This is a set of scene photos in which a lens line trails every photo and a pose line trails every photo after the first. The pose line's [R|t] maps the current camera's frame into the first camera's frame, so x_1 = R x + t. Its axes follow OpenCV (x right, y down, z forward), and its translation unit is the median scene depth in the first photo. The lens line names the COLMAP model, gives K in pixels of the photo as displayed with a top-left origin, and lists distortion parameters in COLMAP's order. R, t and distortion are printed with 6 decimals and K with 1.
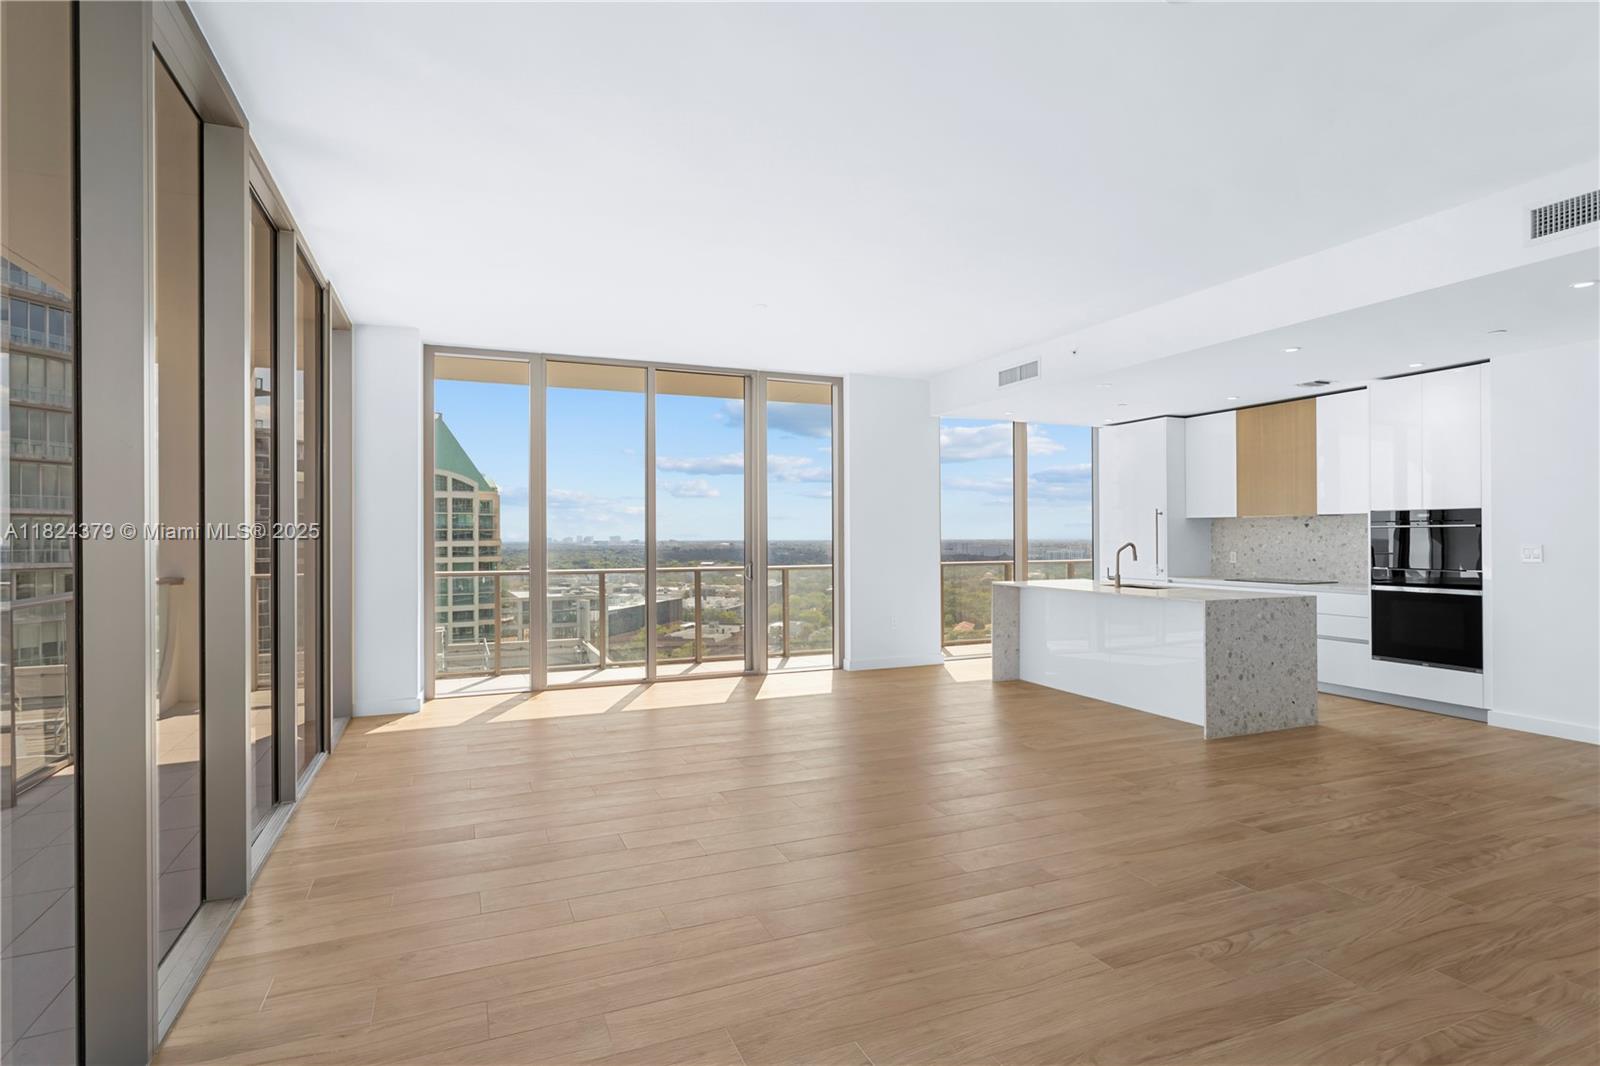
lens RADIAL K [[803.5, 0, 827.8], [0, 803.5, 533.3], [0, 0, 1]] dist [-0.003037, 0.002714]
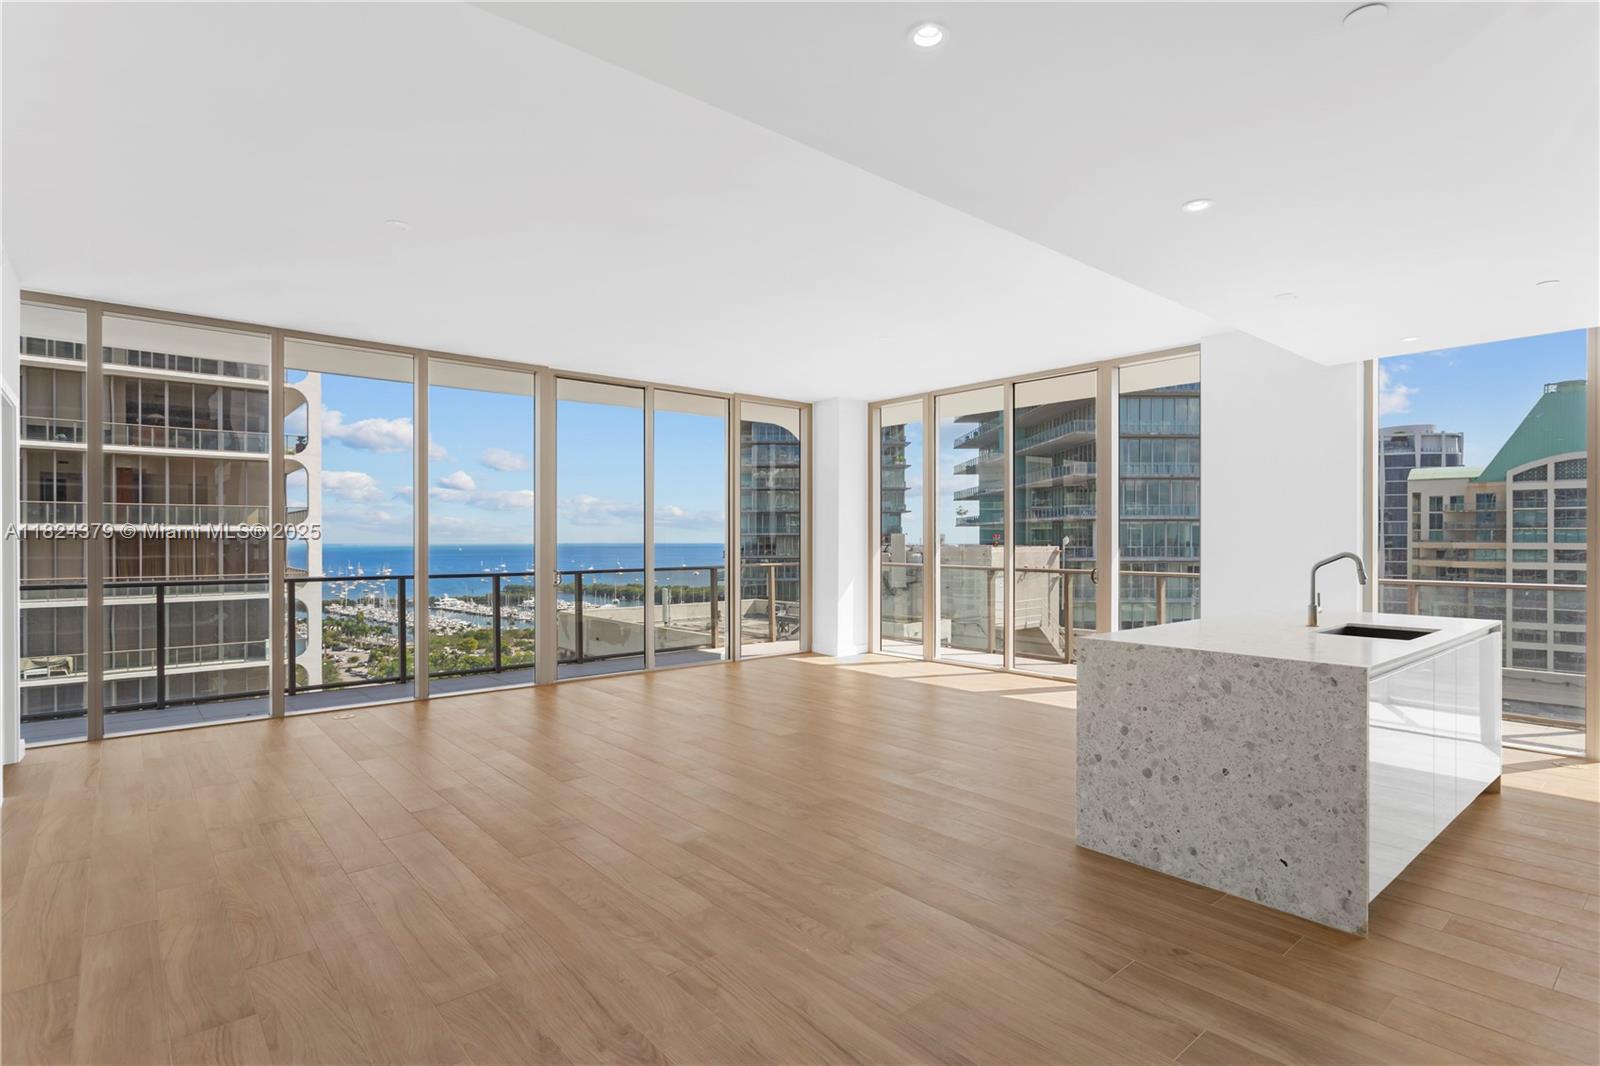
lens RADIAL K [[803.5, 0, 793.8], [0, 803.5, 539.6], [0, 0, 1]] dist [-0.003037, 0.002714]
pose [[0.292672, 0.005702, -0.956196, 0.976508], [0.001690, 0.999978, 0.006480, -0.001989], [0.956212, -0.003513, 0.292655, 0.543762]]
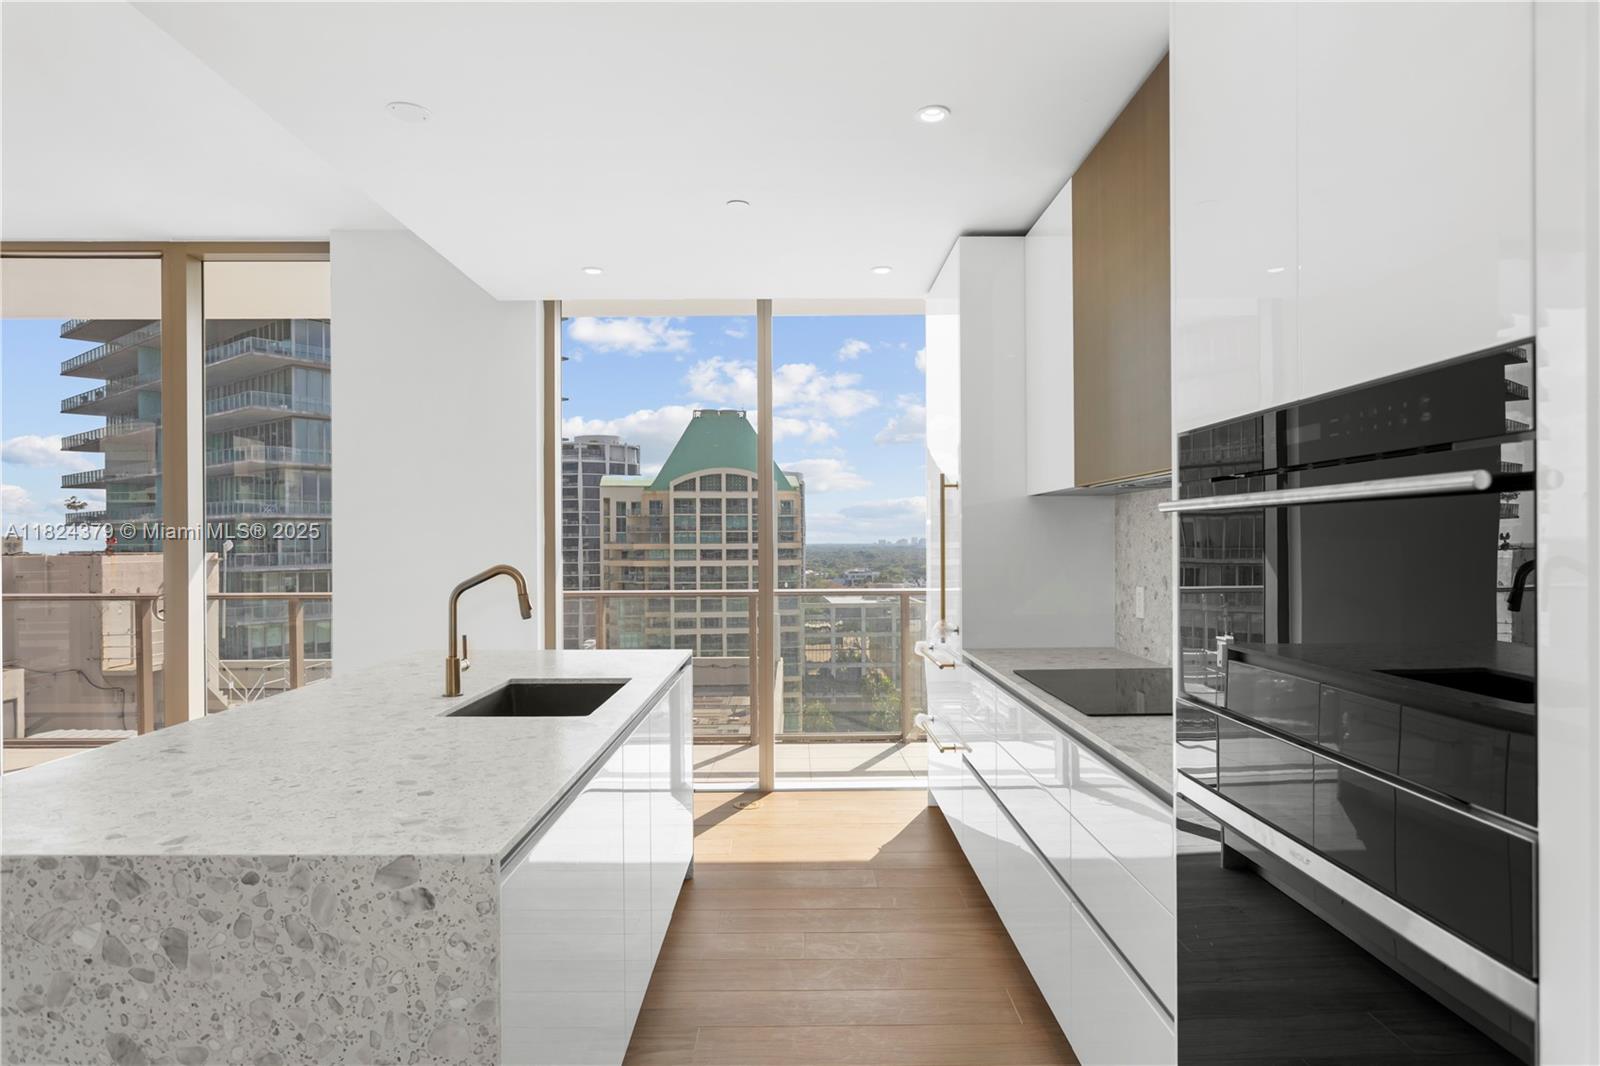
lens RADIAL K [[910.0, 0, 797.3], [0, 910.0, 536.0], [0, 0, 1]] dist [0.000587, 0.001797]
pose [[0.917969, -0.001742, -0.396648, 0.775943], [0.002252, 0.999997, 0.000818, -0.000775], [0.396645, -0.001644, 0.917970, 0.835314]]
